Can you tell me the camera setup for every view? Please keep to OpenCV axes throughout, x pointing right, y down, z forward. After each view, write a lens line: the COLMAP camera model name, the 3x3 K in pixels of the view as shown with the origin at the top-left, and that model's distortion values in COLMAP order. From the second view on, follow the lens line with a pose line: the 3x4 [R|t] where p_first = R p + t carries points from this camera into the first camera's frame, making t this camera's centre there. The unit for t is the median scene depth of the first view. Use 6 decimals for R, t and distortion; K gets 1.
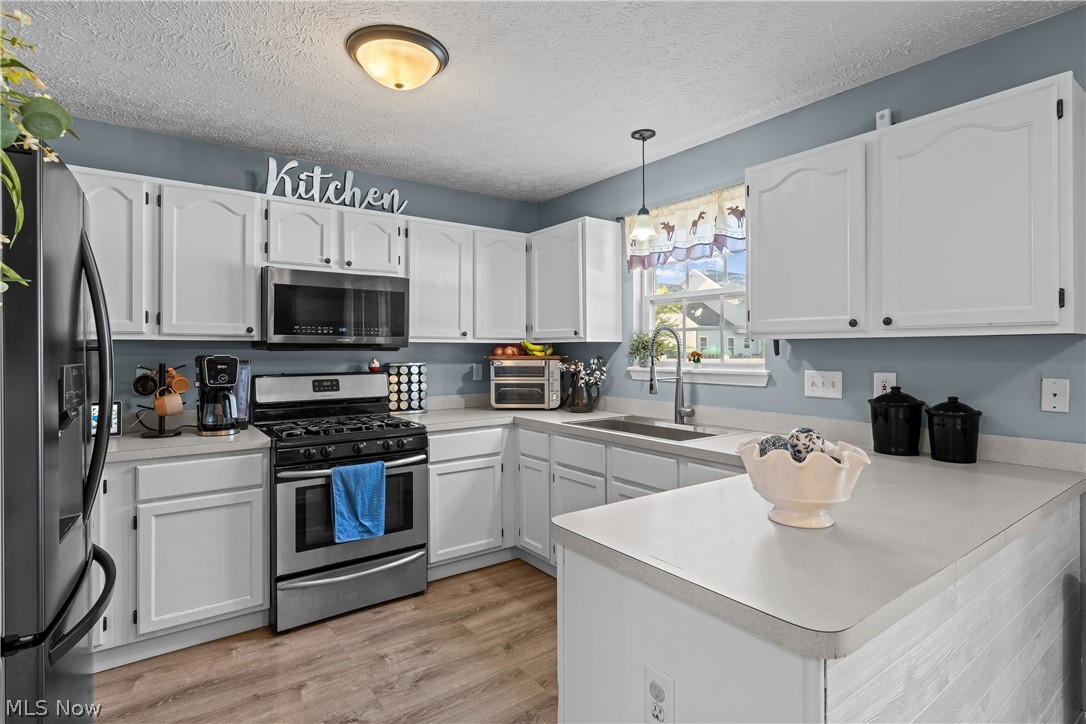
lens RADIAL K [[549.3, 0, 542.3], [0, 549.3, 347.9], [0, 0, 1]] dist [-0.007539, 0.004572]
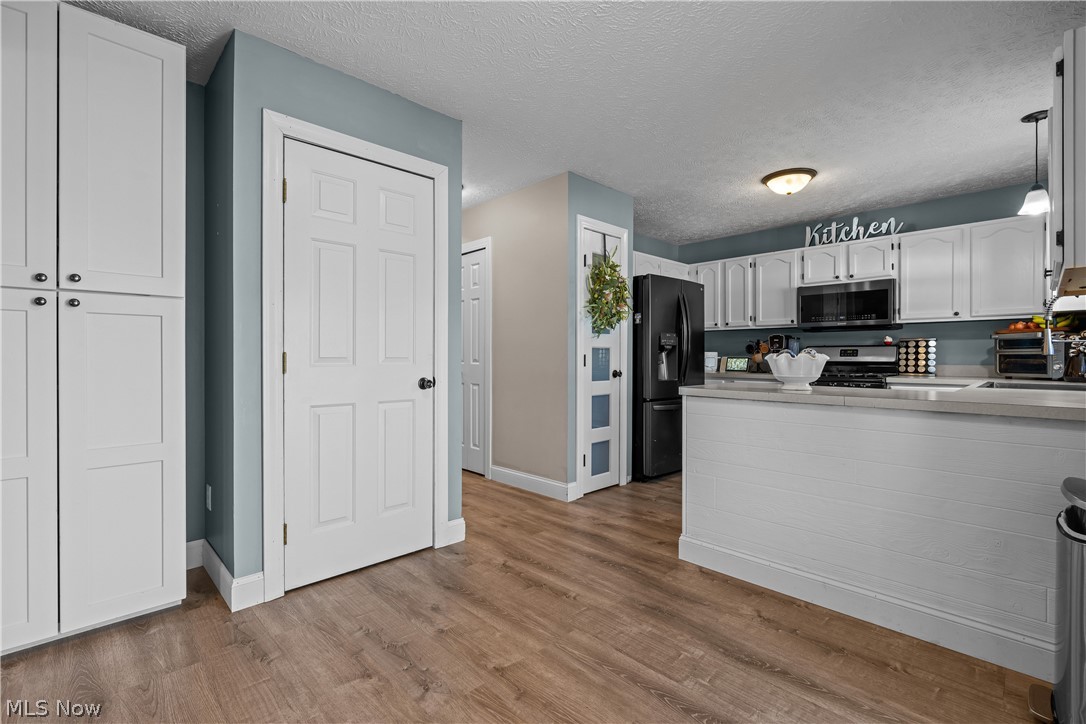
lens RADIAL K [[485.1, 0, 544.8], [0, 485.1, 359.0], [0, 0, 1]] dist [-0.009468, 0.003615]
pose [[0.142916, 0.007212, -0.989709, 0.955019], [0.002572, 0.999967, 0.007659, 0.078535], [0.989732, -0.003640, 0.142892, -0.097413]]
